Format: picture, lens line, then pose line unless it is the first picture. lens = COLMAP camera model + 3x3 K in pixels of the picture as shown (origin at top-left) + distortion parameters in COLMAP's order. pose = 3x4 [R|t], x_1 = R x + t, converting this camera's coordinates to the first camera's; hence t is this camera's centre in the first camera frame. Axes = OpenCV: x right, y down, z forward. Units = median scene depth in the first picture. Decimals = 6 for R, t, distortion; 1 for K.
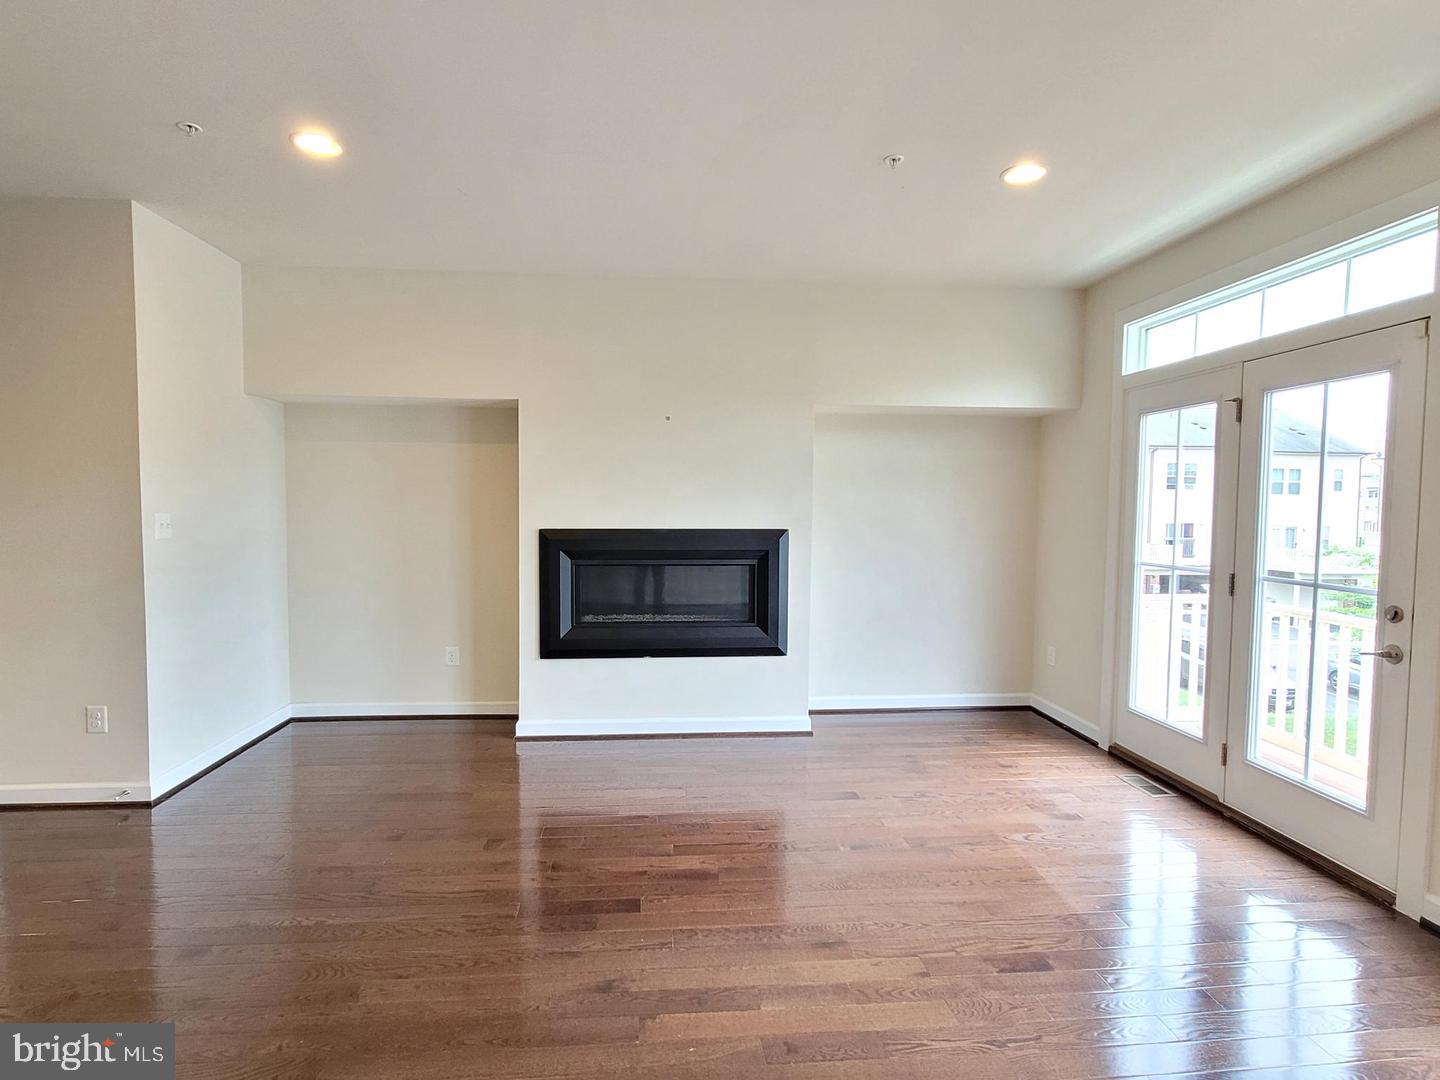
lens RADIAL K [[740.8, 0, 721.3], [0, 740.8, 537.0], [0, 0, 1]] dist [0.002221, -0.004826]
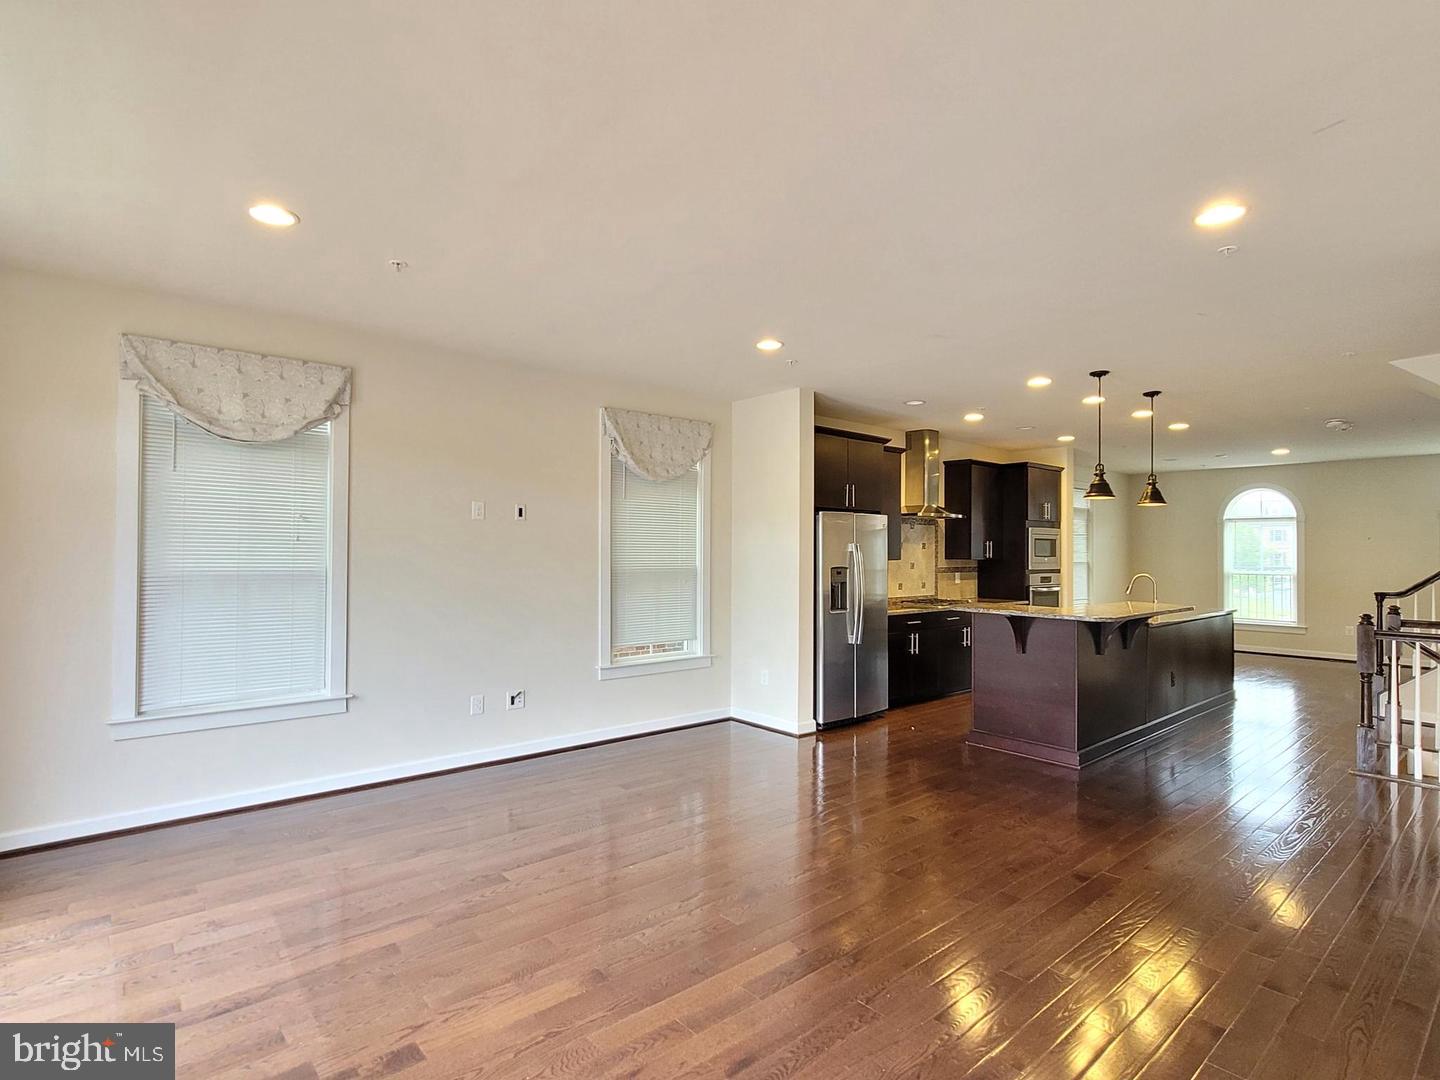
lens RADIAL K [[740.8, 0, 716.4], [0, 740.8, 538.1], [0, 0, 1]] dist [0.002221, -0.004826]
pose [[-0.808424, -0.024075, -0.588108, 0.372302], [-0.039414, 0.999135, 0.013278, -0.046047], [0.587279, 0.033914, -0.808674, 0.887598]]
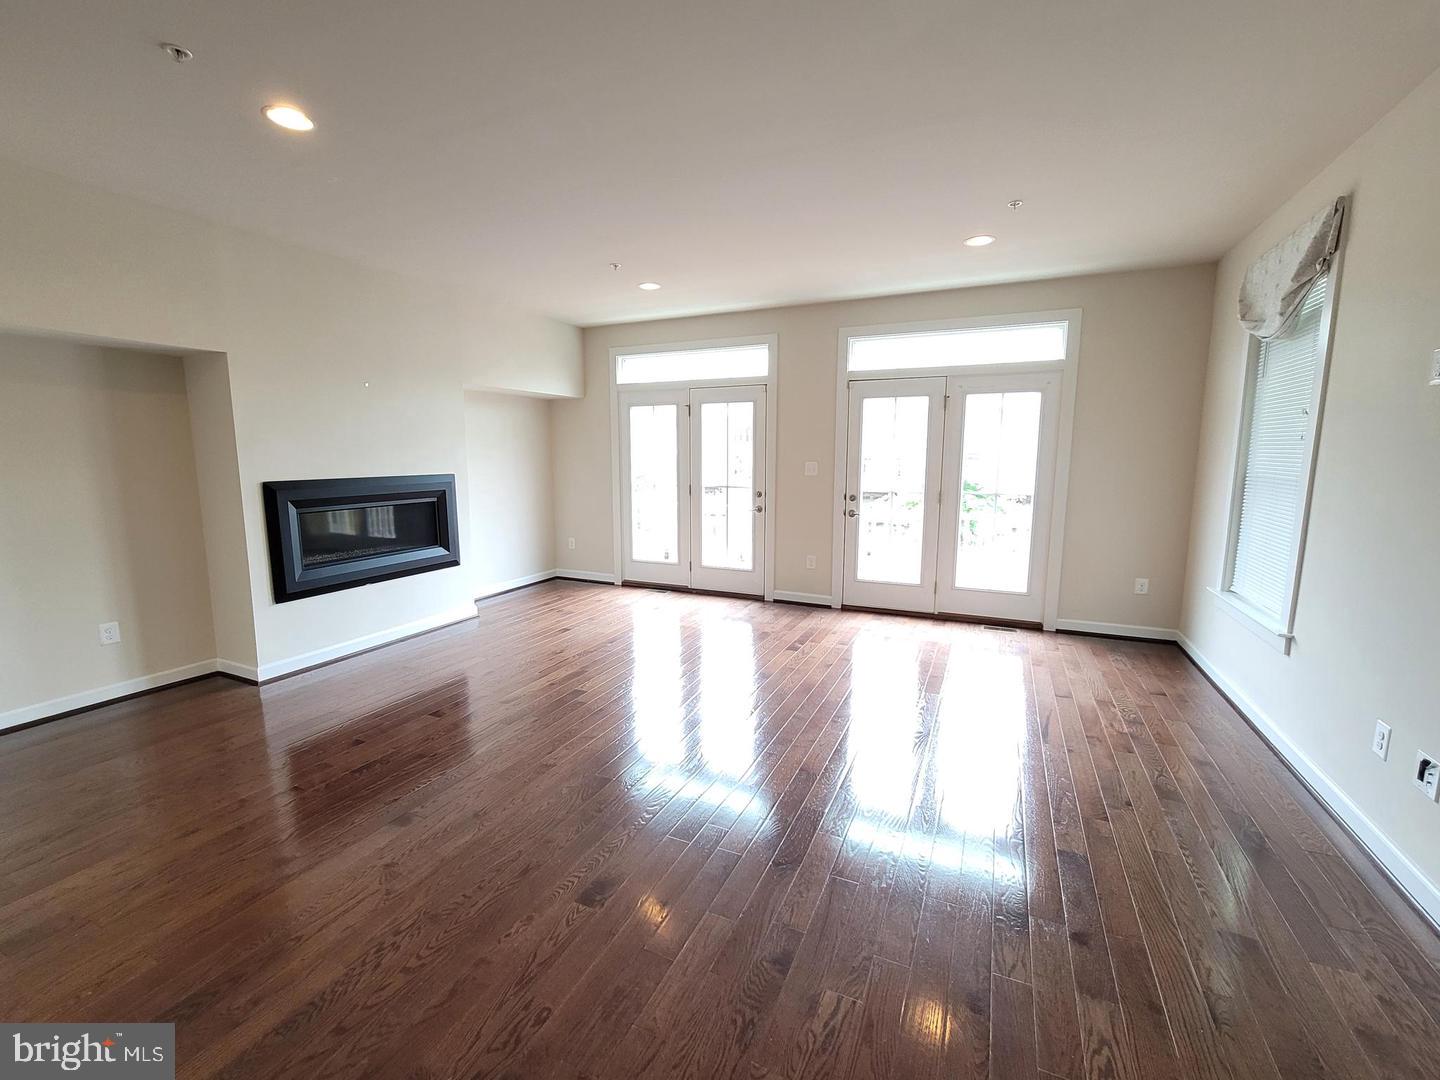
lens RADIAL K [[609.9, 0, 708.9], [0, 609.9, 535.5], [0, 0, 1]] dist [-0.004115, 0.000009]
pose [[0.498881, -0.121698, 0.858083, -0.672330], [0.045618, 0.992407, 0.114226, -0.005332], [-0.865469, -0.017841, 0.500645, 0.022808]]
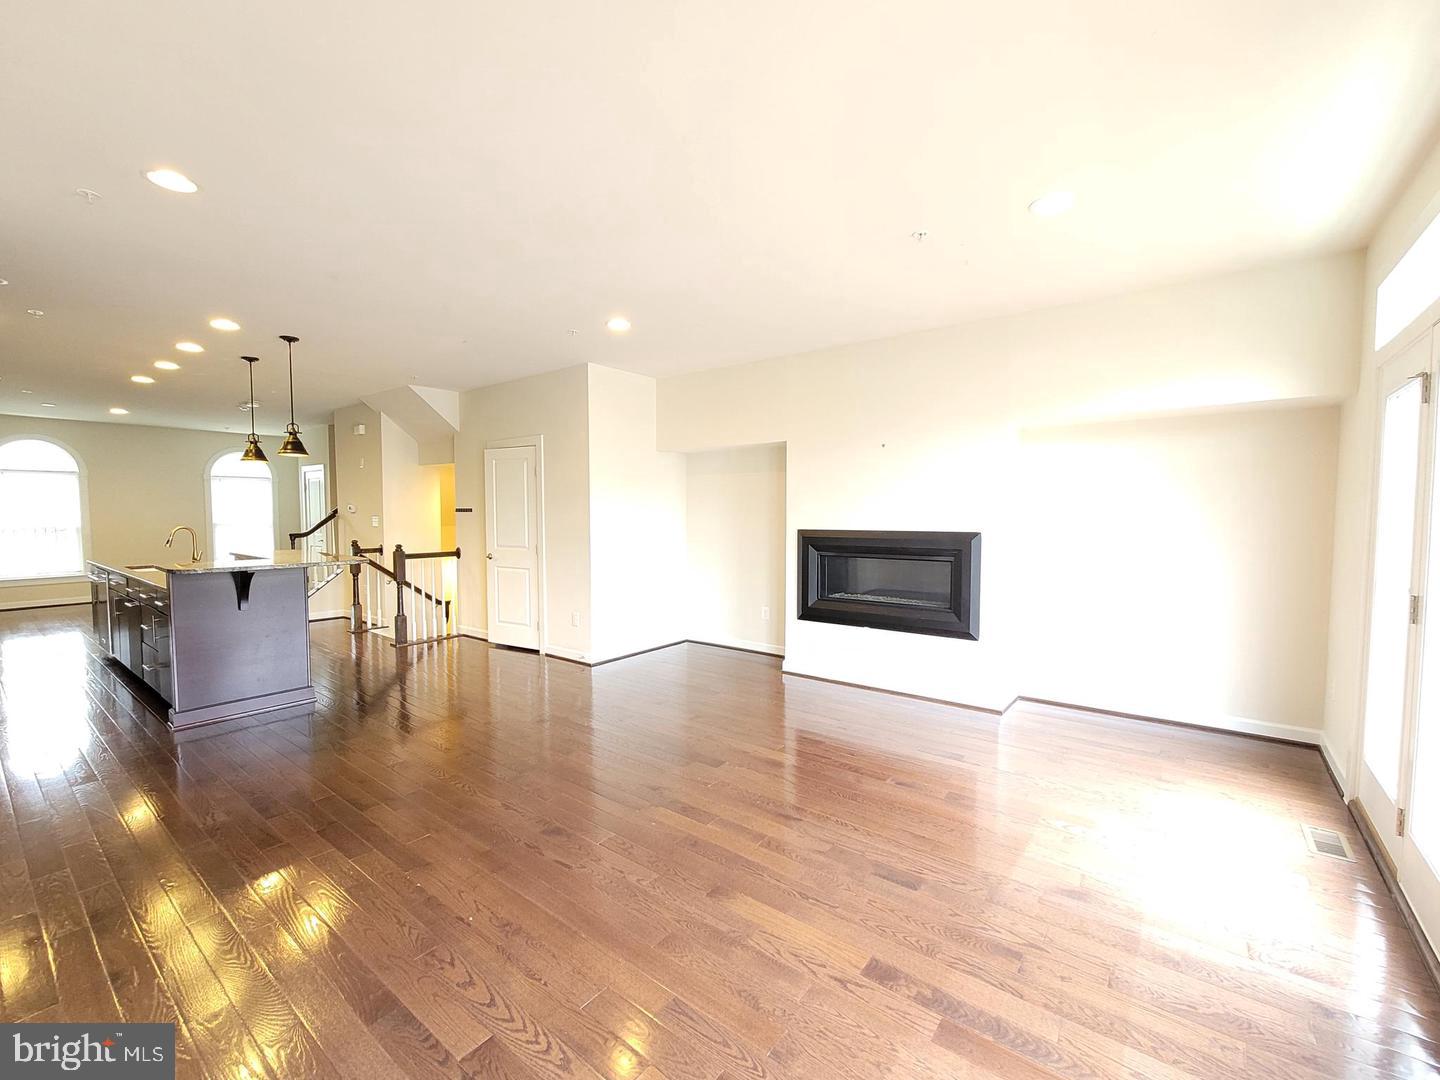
lens RADIAL K [[613.8, 0, 713.1], [0, 613.8, 538.2], [0, 0, 1]] dist [-0.002529, -0.000803]
pose [[0.732787, 0.022451, -0.680088, 0.442937], [-0.022938, 0.999703, 0.008287, 0.000408], [0.680072, 0.009527, 0.733084, 0.010836]]
